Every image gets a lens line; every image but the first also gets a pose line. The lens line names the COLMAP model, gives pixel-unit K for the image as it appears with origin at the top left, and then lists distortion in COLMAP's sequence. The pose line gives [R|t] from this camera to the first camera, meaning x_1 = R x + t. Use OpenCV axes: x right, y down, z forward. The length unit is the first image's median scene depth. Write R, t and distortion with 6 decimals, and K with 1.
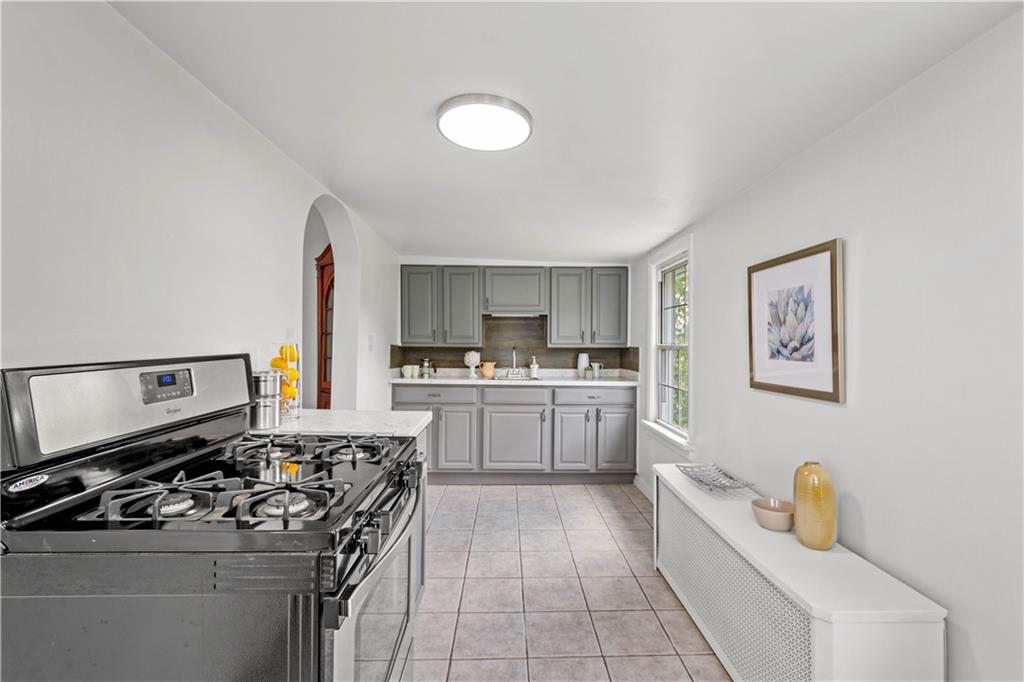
lens RADIAL K [[459.5, 0, 520.7], [0, 459.5, 351.4], [0, 0, 1]] dist [0.001897, 0.000706]
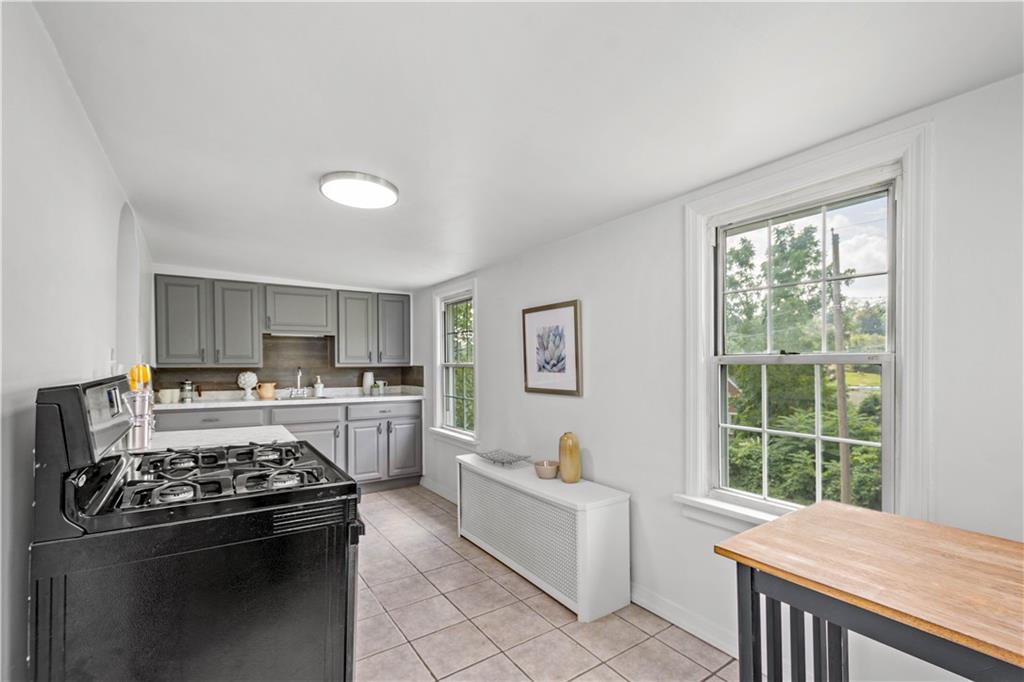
lens RADIAL K [[470.2, 0, 533.2], [0, 470.2, 364.1], [0, 0, 1]] dist [0.001226, -0.000003]
pose [[0.834989, -0.008049, 0.550207, -0.165368], [0.016367, 0.999814, -0.010211, 0.003356], [-0.550023, 0.017532, 0.834966, -0.145590]]
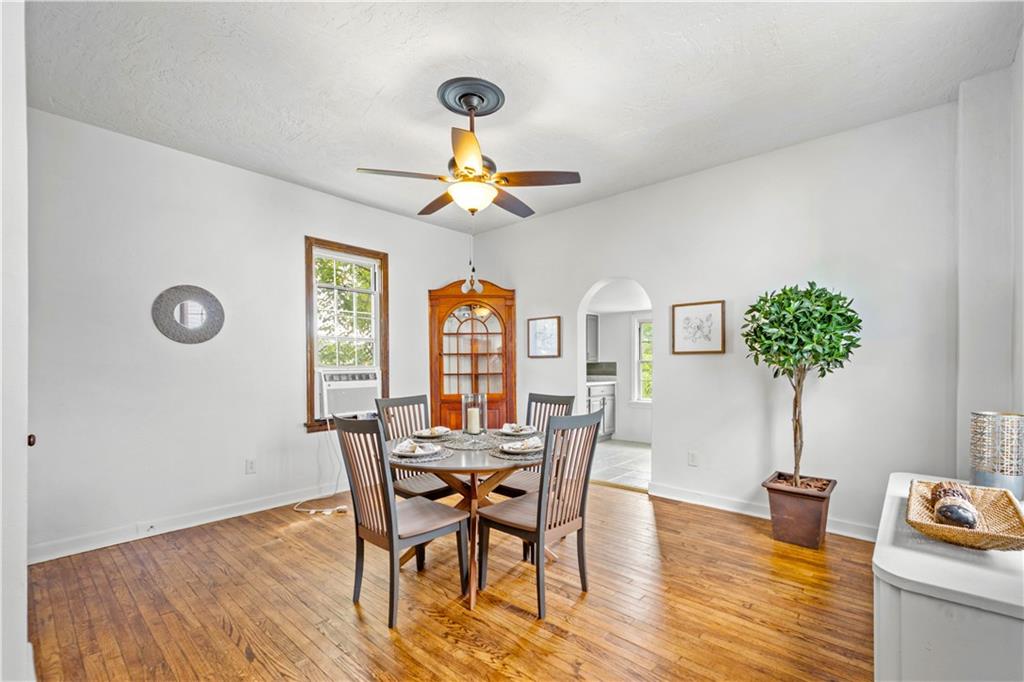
lens RADIAL K [[450.7, 0, 517.5], [0, 450.7, 371.7], [0, 0, 1]] dist [0.003331, 0.000520]
pose [[0.691756, -0.025550, 0.721679, -1.293541], [0.023466, 0.999641, 0.012897, -0.003477], [-0.721750, 0.008013, 0.692108, 0.052723]]
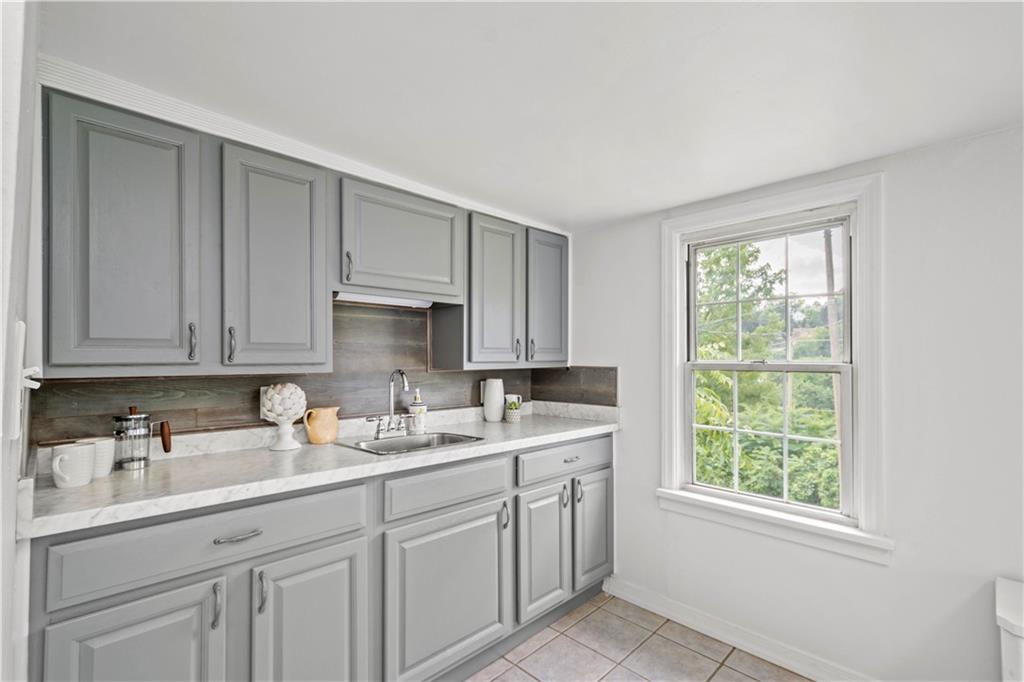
lens RADIAL K [[459.5, 0, 520.7], [0, 459.5, 351.4], [0, 0, 1]] dist [0.001897, 0.000706]
pose [[0.724895, 0.005076, 0.688840, -0.260021], [0.016735, 0.999548, -0.024977, -0.016226], [-0.688656, 0.029633, 0.724483, 0.641965]]
